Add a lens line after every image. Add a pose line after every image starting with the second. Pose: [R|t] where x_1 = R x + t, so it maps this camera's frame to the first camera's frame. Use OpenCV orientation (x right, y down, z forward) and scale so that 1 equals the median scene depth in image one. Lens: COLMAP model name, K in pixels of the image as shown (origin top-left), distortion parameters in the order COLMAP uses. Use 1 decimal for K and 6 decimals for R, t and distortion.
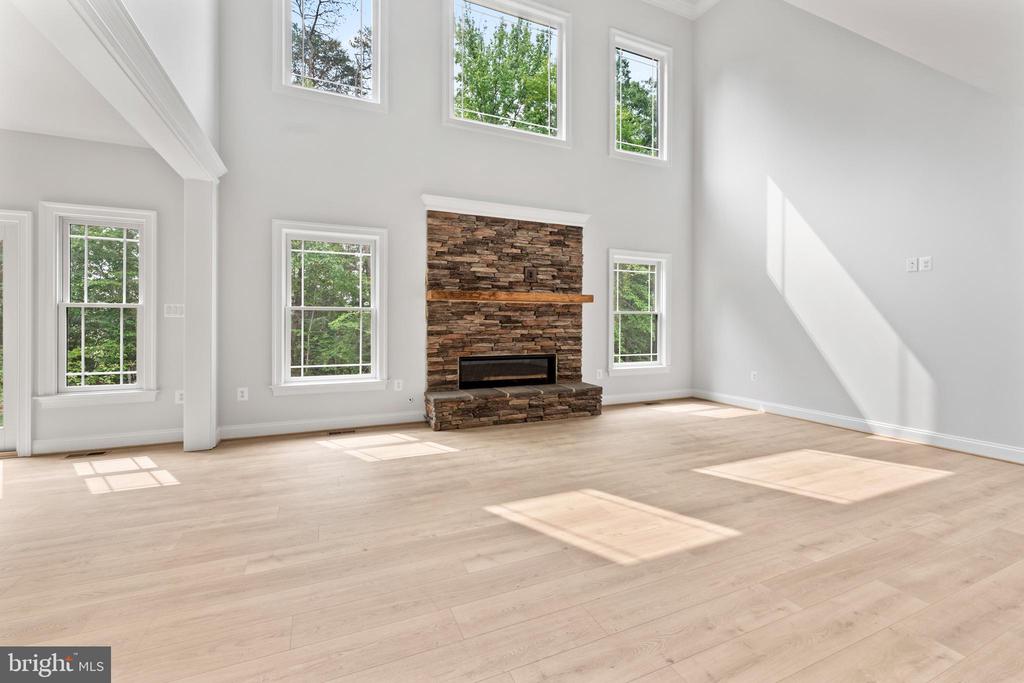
lens RADIAL K [[441.2, 0, 526.6], [0, 441.2, 324.4], [0, 0, 1]] dist [-0.000739, -0.000419]
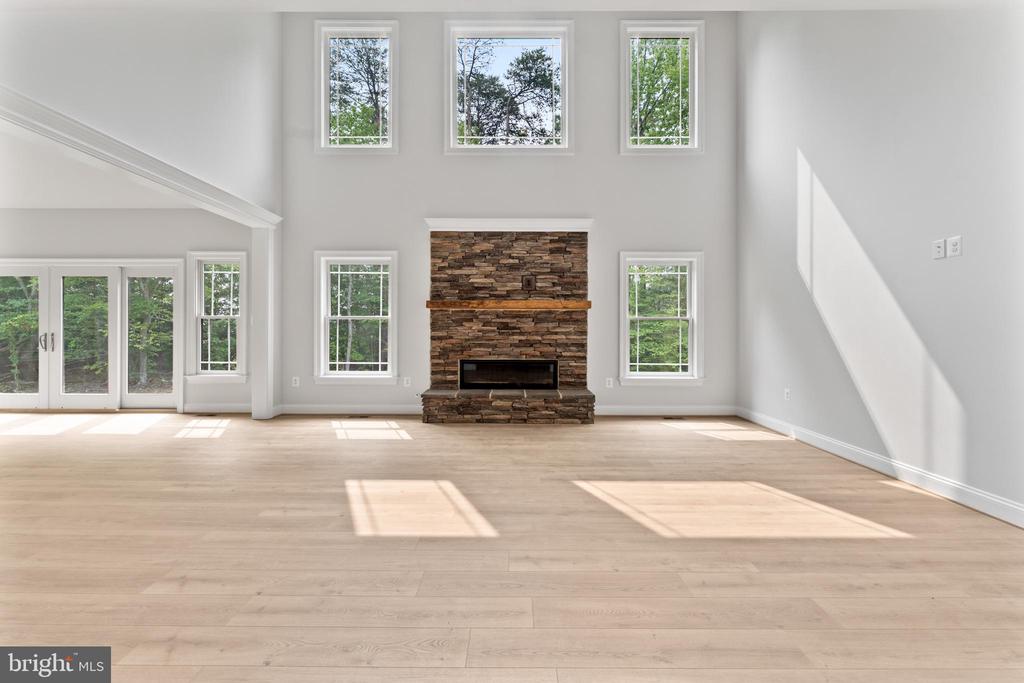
lens RADIAL K [[442.6, 0, 517.0], [0, 442.6, 329.9], [0, 0, 1]] dist [-0.000431, 0.000008]
pose [[0.907806, 0.001700, -0.419386, 0.458867], [-0.003090, 0.999992, -0.002635, 0.000974], [0.419378, 0.003688, 0.907804, 0.044987]]
